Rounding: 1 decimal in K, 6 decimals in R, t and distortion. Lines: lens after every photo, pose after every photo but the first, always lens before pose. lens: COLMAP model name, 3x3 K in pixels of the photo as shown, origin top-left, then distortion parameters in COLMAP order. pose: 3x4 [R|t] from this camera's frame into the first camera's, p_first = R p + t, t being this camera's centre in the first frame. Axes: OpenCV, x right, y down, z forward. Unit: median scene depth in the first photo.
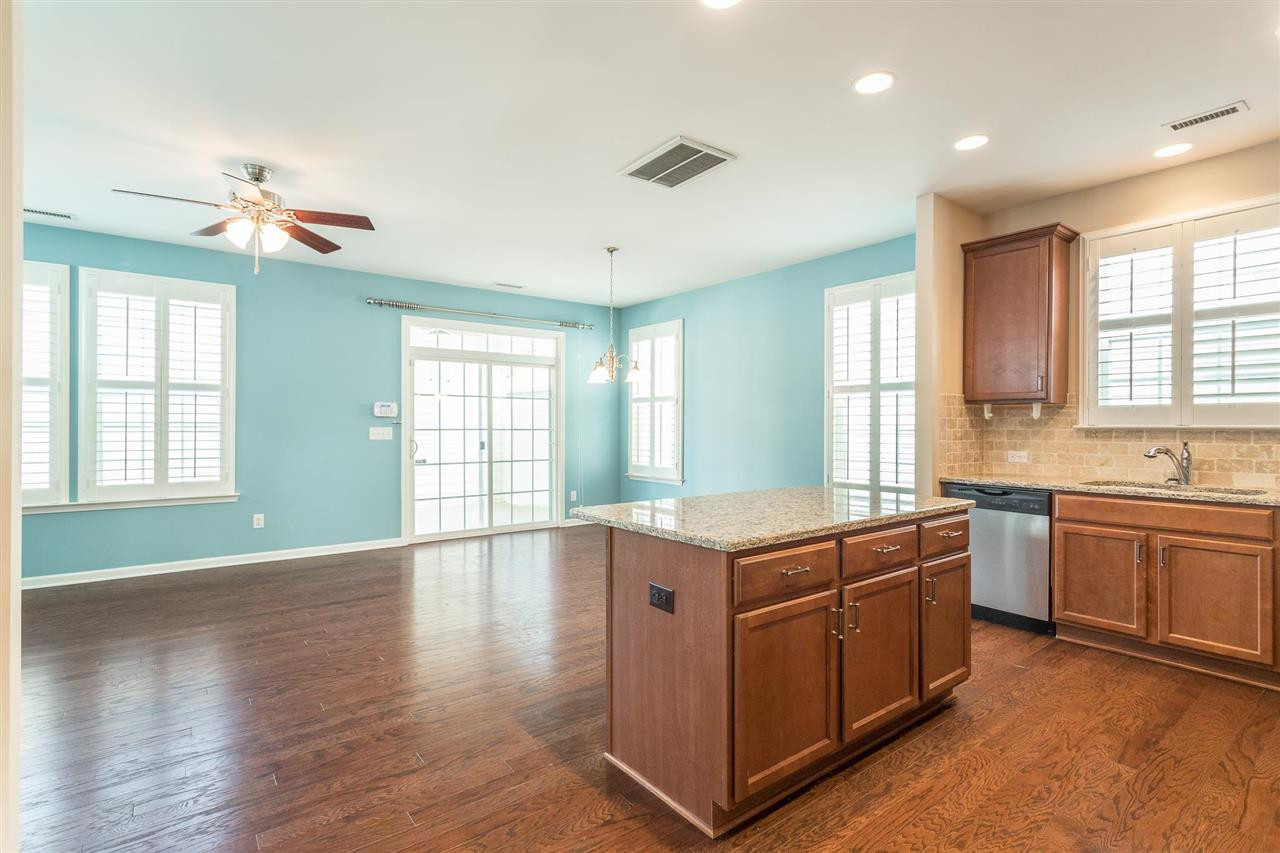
lens RADIAL K [[615.1, 0, 646.3], [0, 615.1, 424.3], [0, 0, 1]] dist [-0.001644, 0.000335]
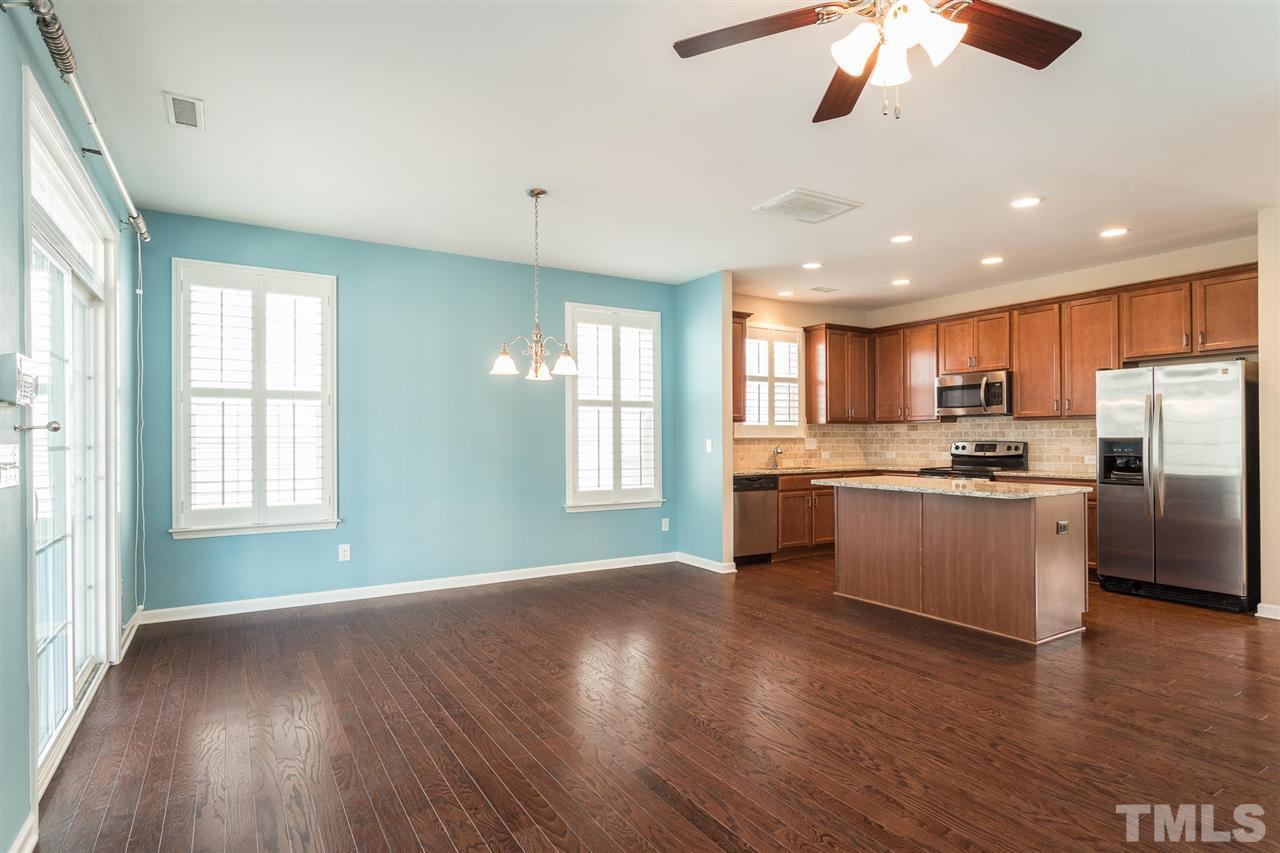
lens RADIAL K [[665.8, 0, 638.1], [0, 665.8, 435.3], [0, 0, 1]] dist [-0.006818, 0.005353]
pose [[0.110388, 0.000189, 0.993889, -0.683662], [-0.000235, 1.000000, -0.000164, -0.000640], [-0.993889, -0.000216, 0.110388, 0.663509]]
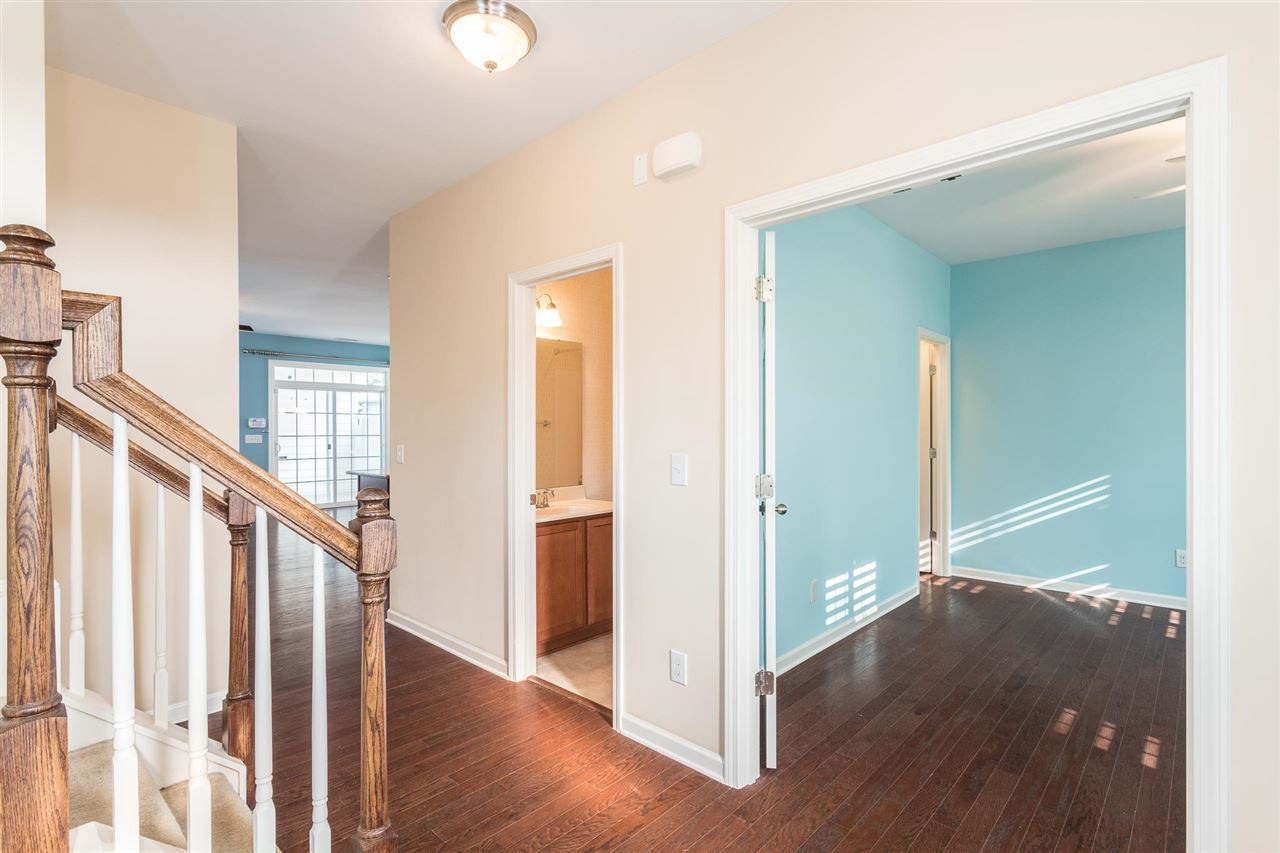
lens RADIAL K [[615.1, 0, 648.4], [0, 615.1, 429.0], [0, 0, 1]] dist [-0.001644, 0.000335]
pose [[0.984815, -0.006542, 0.173485, 0.250222], [0.006444, 0.999979, 0.001126, -0.004859], [-0.173488, 0.000009, 0.984836, -0.627010]]
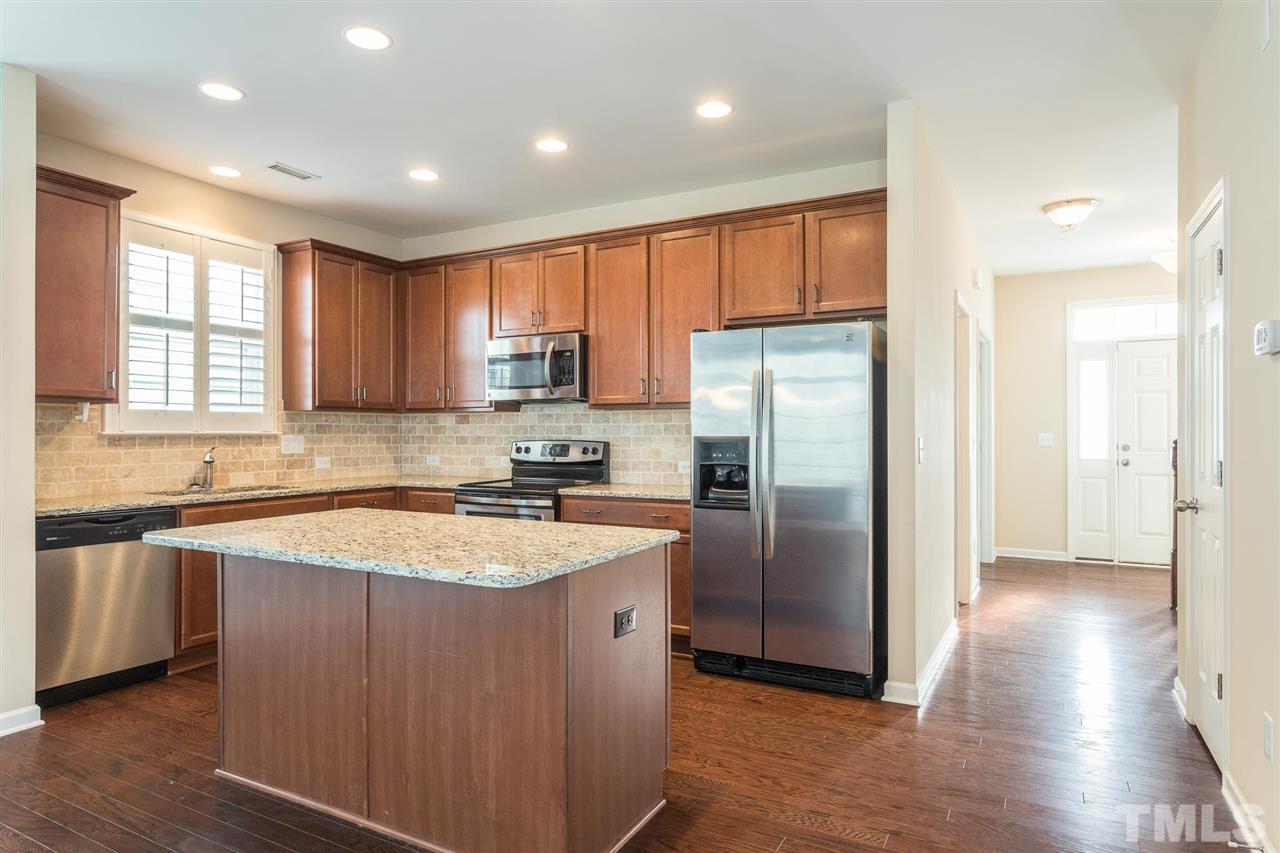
lens RADIAL K [[751.8, 0, 647.8], [0, 751.8, 426.5], [0, 0, 1]] dist [-0.001761, -0.000466]
pose [[-0.411339, 0.003289, 0.911476, -0.335061], [-0.005267, 0.999968, -0.005986, -0.001719], [-0.911467, -0.007263, -0.411309, 0.467613]]
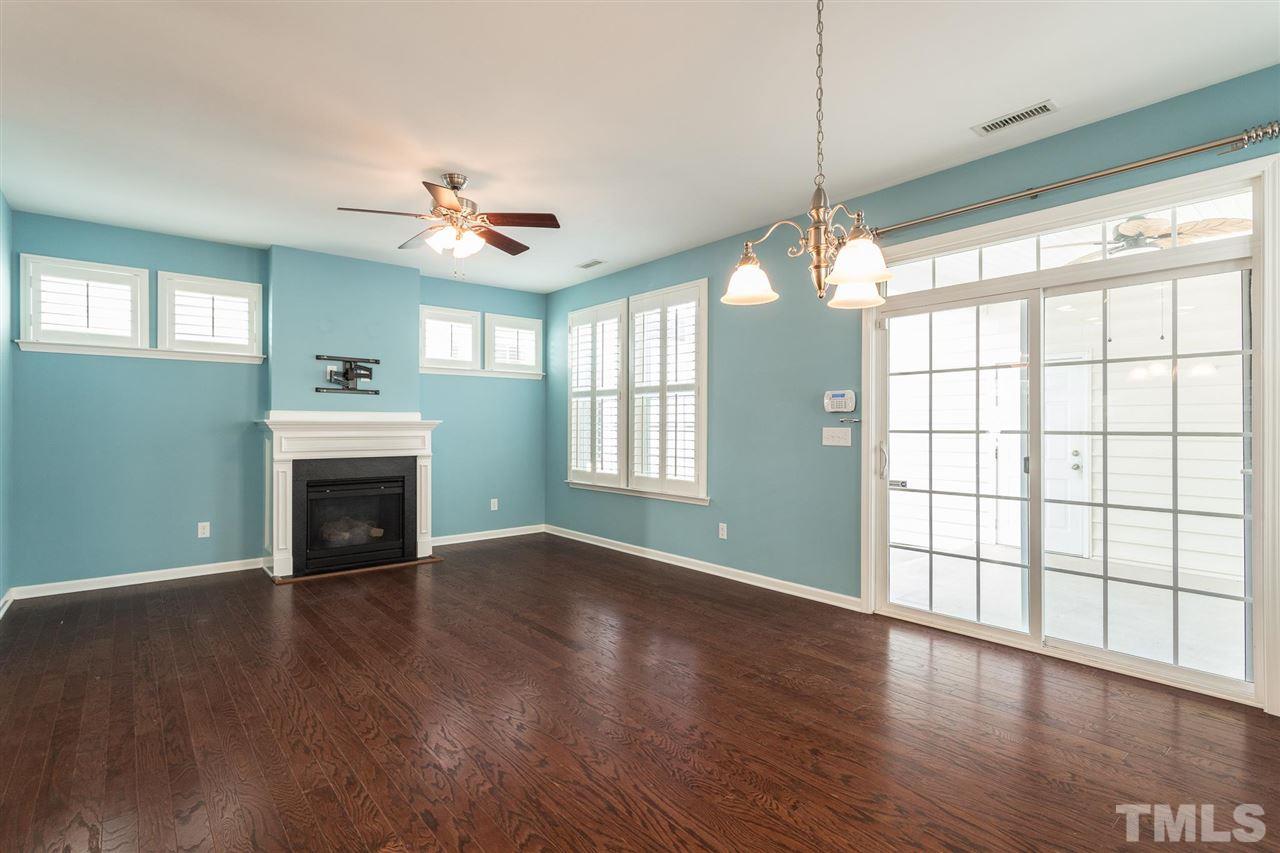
lens RADIAL K [[628.3, 0, 643.6], [0, 628.3, 421.6], [0, 0, 1]] dist [0.027343, 0.000416]
pose [[0.033885, -0.005588, -0.999410, 0.252953], [0.006173, 0.999966, -0.005382, 0.000779], [0.999407, -0.005987, 0.033918, 0.740672]]
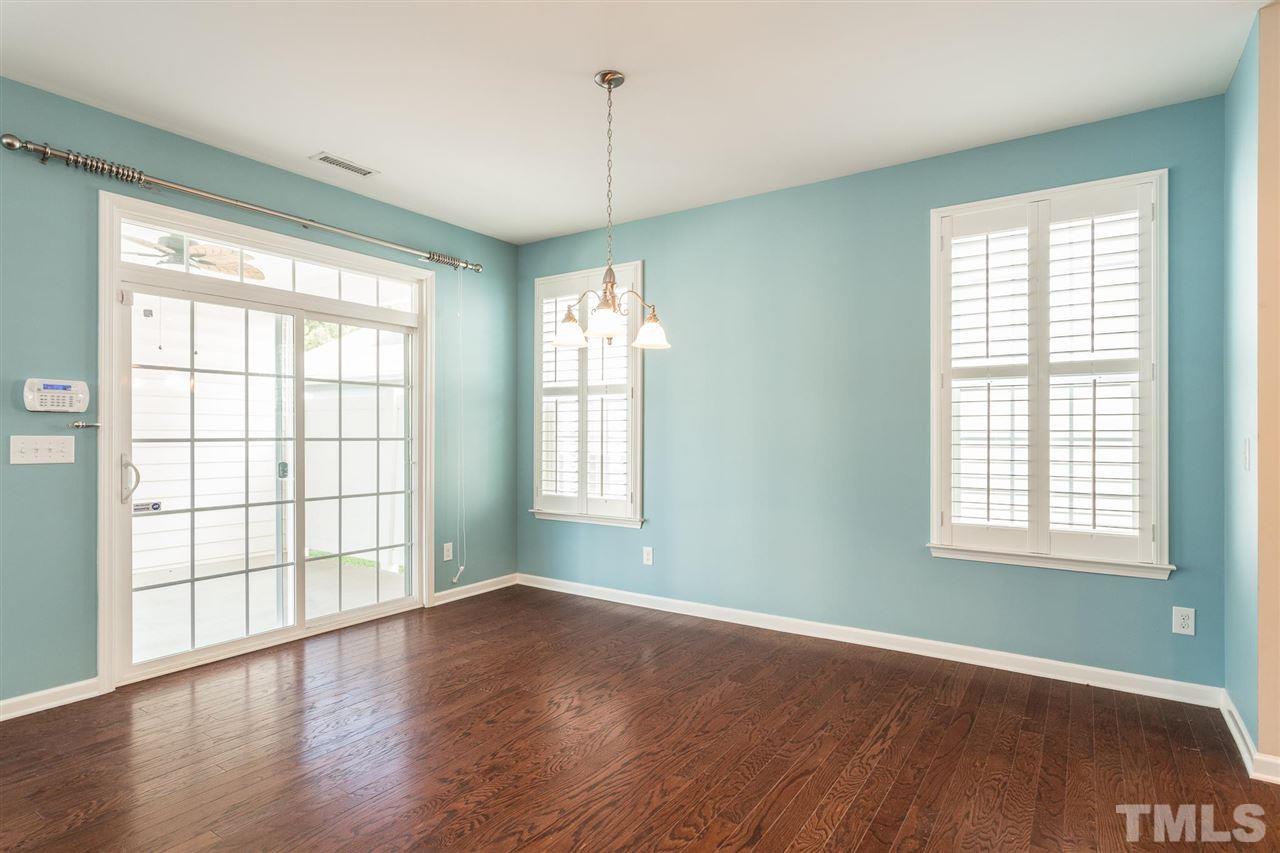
lens RADIAL K [[665.8, 0, 644.6], [0, 665.8, 431.5], [0, 0, 1]] dist [-0.006818, 0.005353]
pose [[0.950095, 0.001061, 0.311958, -0.164638], [-0.000761, 0.999999, -0.001082, 0.002251], [-0.311959, 0.000791, 0.950095, 0.399047]]
